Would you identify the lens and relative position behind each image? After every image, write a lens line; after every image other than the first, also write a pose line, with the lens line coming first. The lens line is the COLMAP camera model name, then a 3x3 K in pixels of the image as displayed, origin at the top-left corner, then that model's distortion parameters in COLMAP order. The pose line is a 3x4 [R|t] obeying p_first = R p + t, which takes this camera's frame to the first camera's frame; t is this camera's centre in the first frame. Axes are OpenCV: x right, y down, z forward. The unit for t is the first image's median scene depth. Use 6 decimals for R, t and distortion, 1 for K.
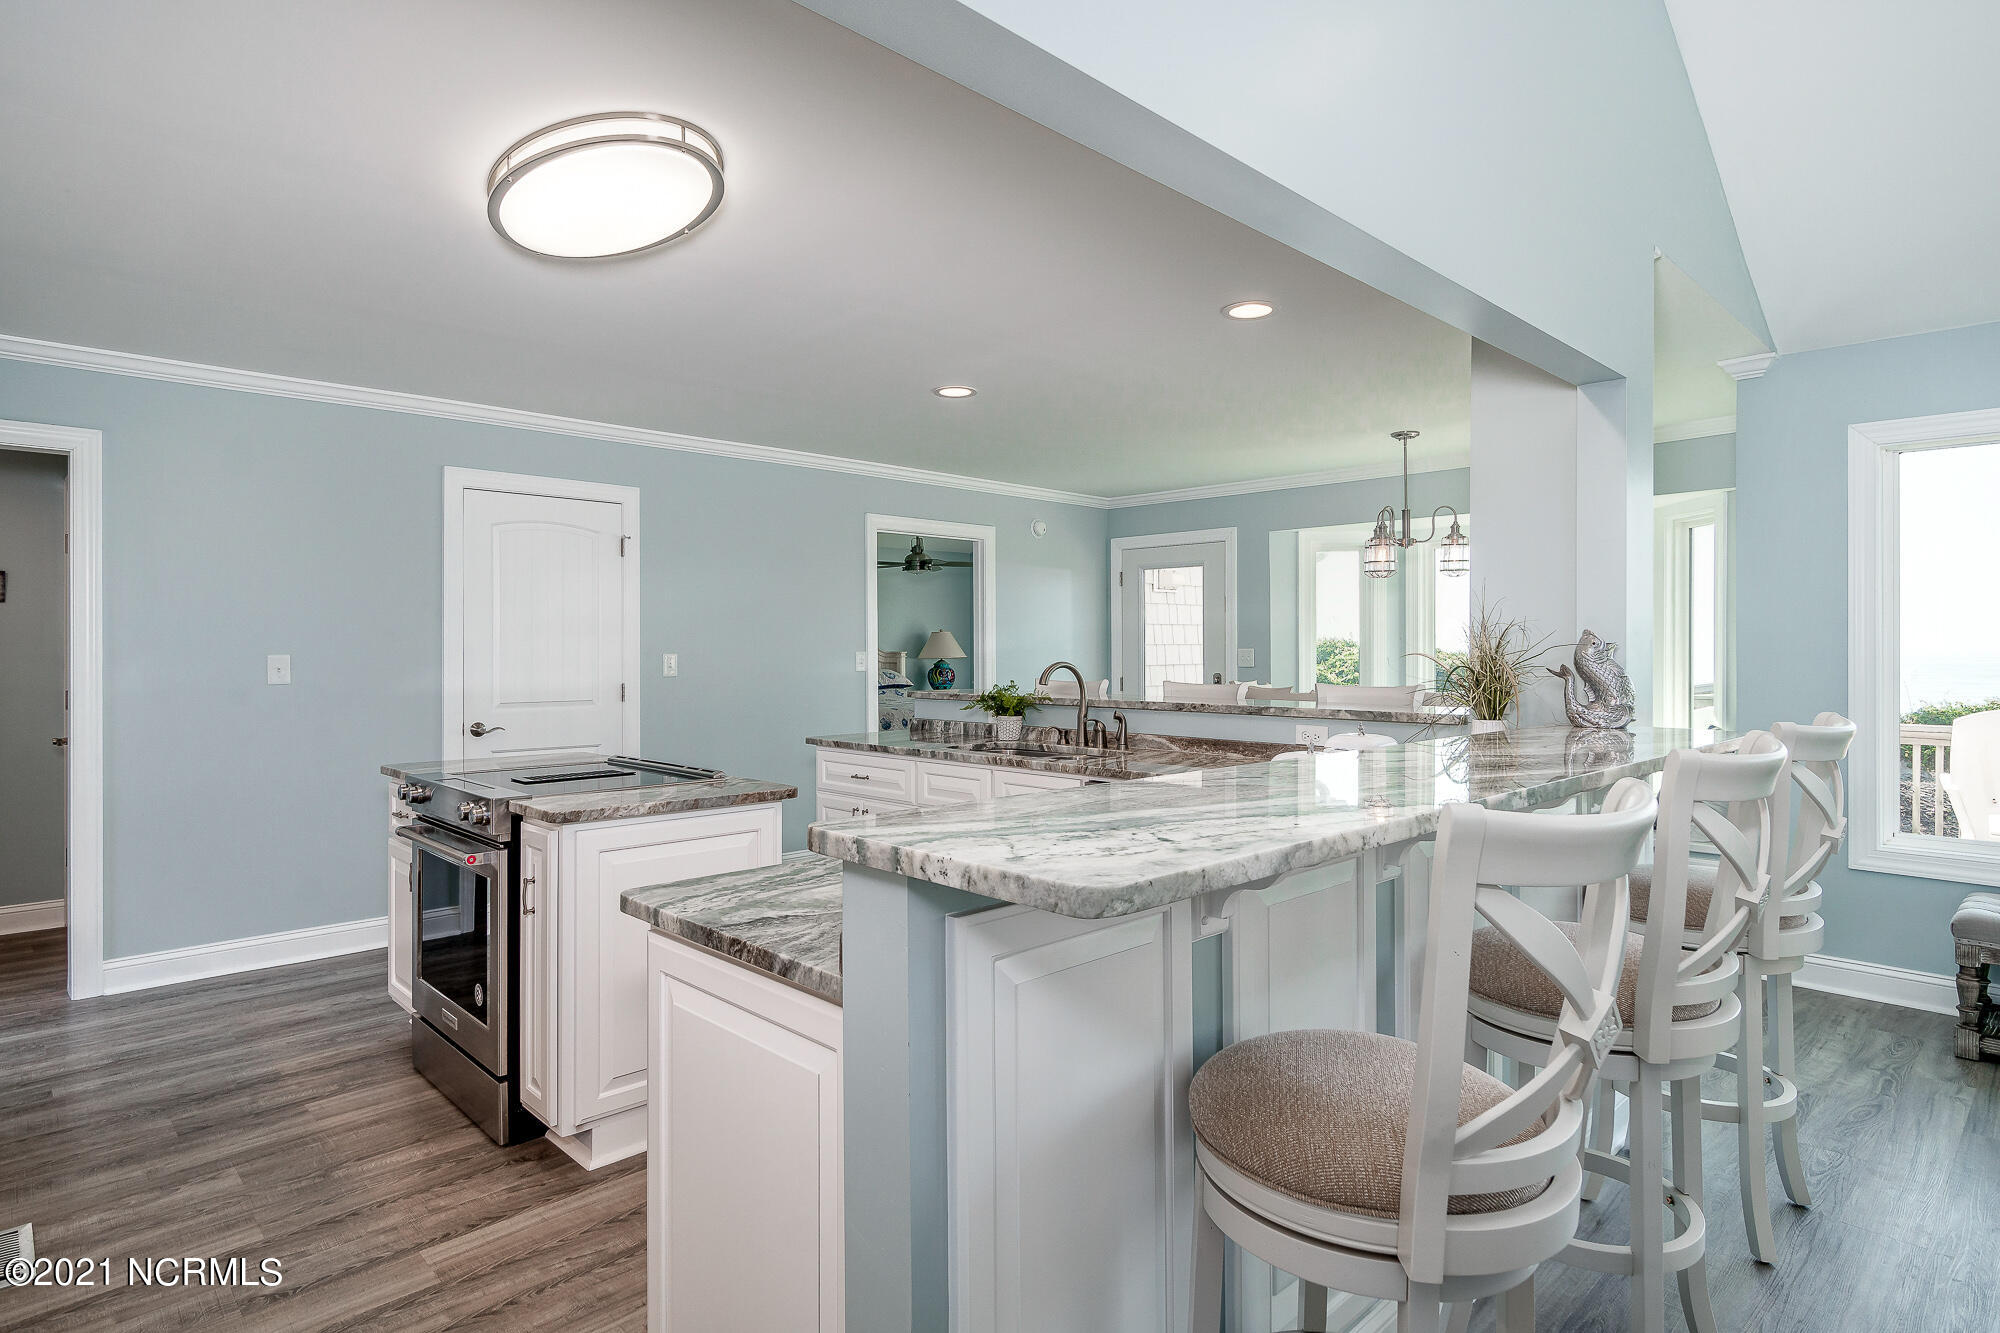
lens RADIAL K [[1066.7, 0, 1000.0], [0, 1066.7, 666.5], [0, 0, 1]] dist [0.000848, 0.000890]
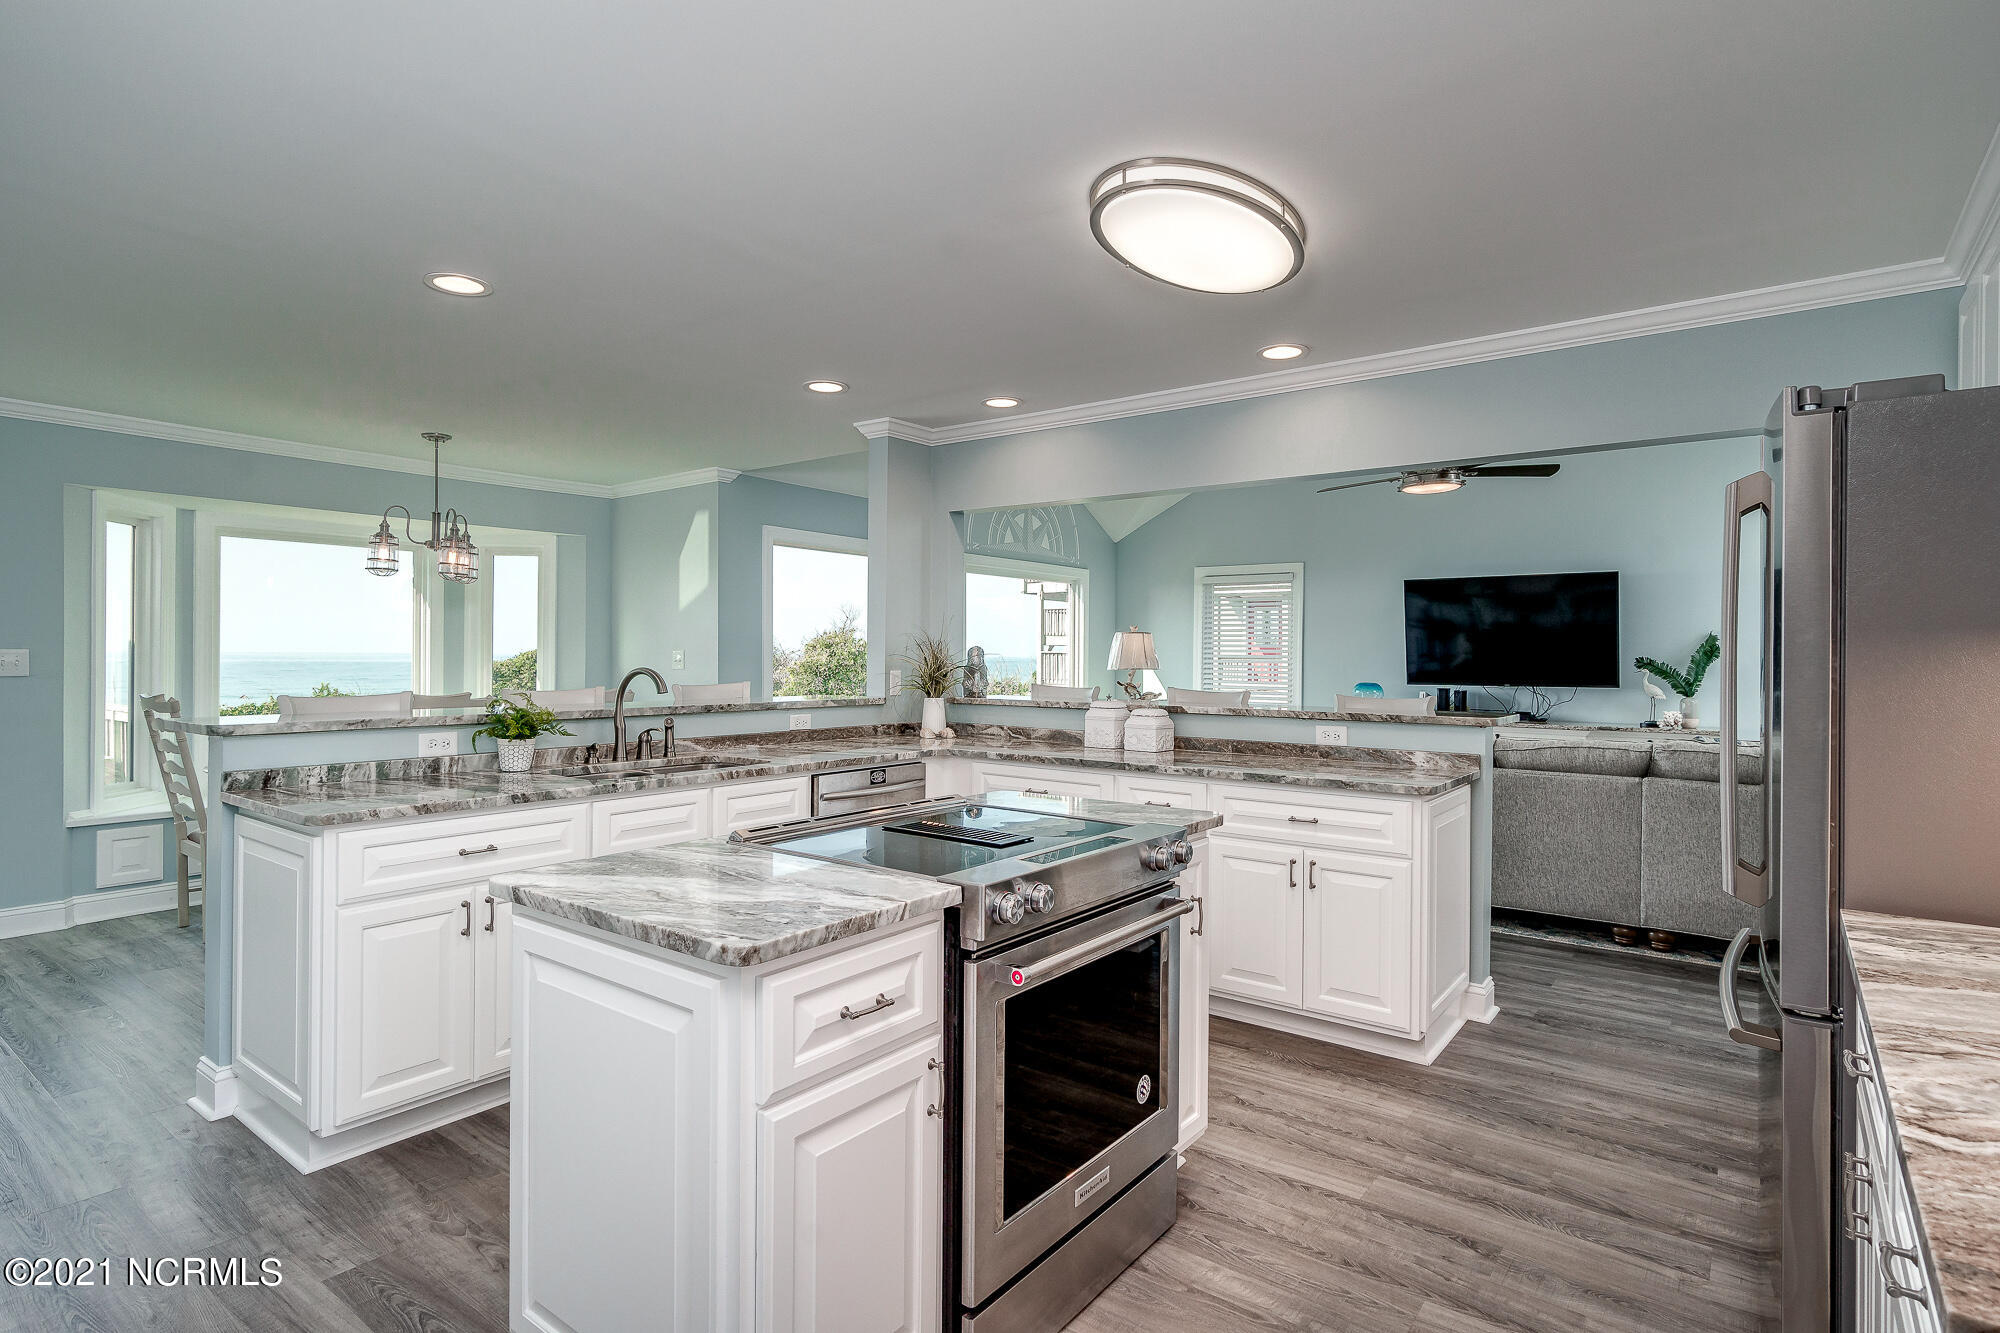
lens RADIAL K [[1011.8, 0, 991.3], [0, 1011.8, 658.2], [0, 0, 1]] dist [-0.001201, -0.000319]
pose [[-0.143659, -0.002072, 0.989625, -0.881887], [0.010128, 0.999942, 0.003564, -0.013484], [-0.989575, 0.010535, -0.143630, 0.878426]]
